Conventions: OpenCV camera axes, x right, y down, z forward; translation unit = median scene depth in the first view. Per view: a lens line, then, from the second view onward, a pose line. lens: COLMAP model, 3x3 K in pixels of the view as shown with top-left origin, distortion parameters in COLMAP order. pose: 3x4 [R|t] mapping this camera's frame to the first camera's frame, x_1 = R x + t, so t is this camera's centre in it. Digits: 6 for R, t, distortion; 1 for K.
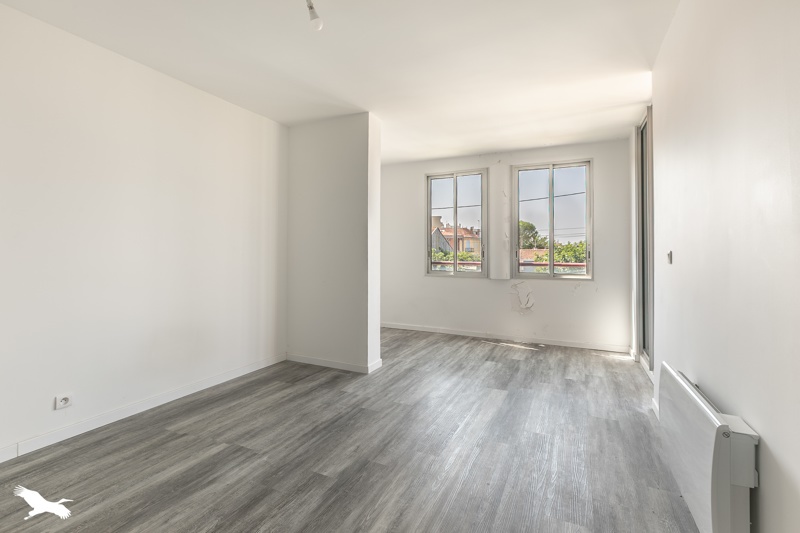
lens RADIAL K [[366.9, 0, 398.1], [0, 366.9, 246.8], [0, 0, 1]] dist [-0.000514, -0.000376]
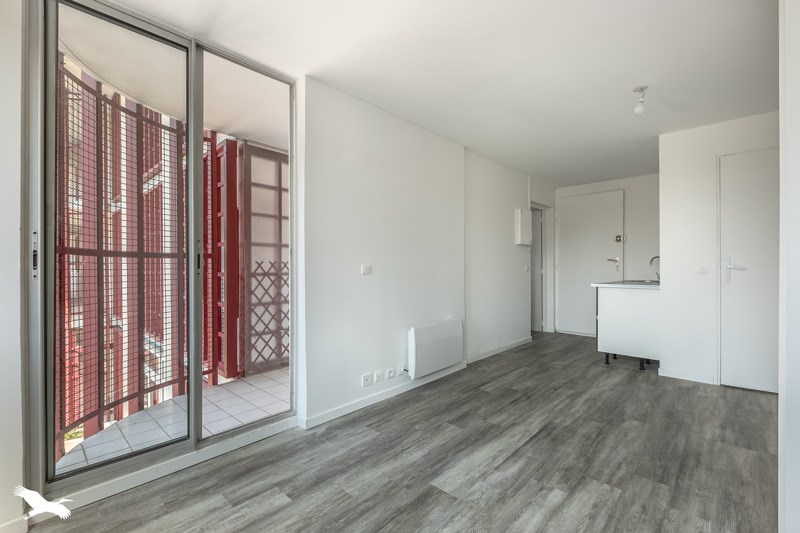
lens RADIAL K [[356.8, 0, 400.8], [0, 356.8, 263.4], [0, 0, 1]] dist [-0.000033, -0.000340]
pose [[-0.955965, 0.003545, 0.293458, 0.183564], [-0.003137, 0.999746, -0.022296, 0.028122], [-0.293463, -0.022235, -0.955712, 1.793446]]
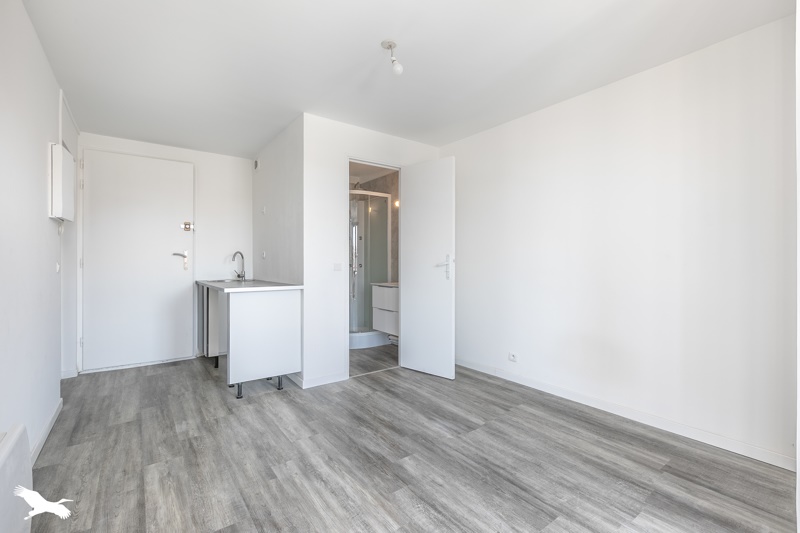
lens RADIAL K [[356.8, 0, 400.8], [0, 356.8, 263.4], [0, 0, 1]] dist [-0.000033, -0.000340]
pose [[-0.457169, 0.002194, -0.889377, 0.541712], [0.013416, 0.999900, -0.004430, 0.015275], [0.889279, -0.013957, -0.457153, 1.031702]]
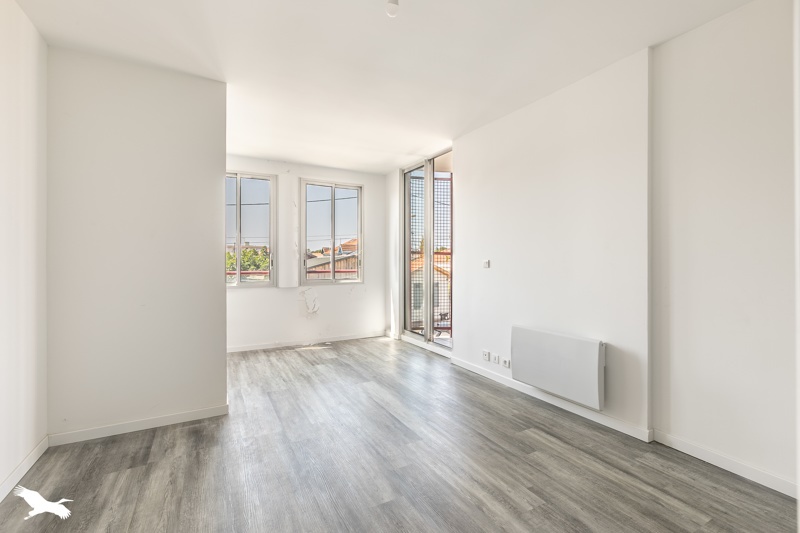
lens RADIAL K [[356.8, 0, 400.8], [0, 356.8, 263.4], [0, 0, 1]] dist [-0.000033, -0.000340]
pose [[0.576837, -0.009925, 0.816799, -0.629990], [-0.010167, 0.999761, 0.019328, -0.001448], [-0.816796, -0.019454, 0.576598, 0.315457]]
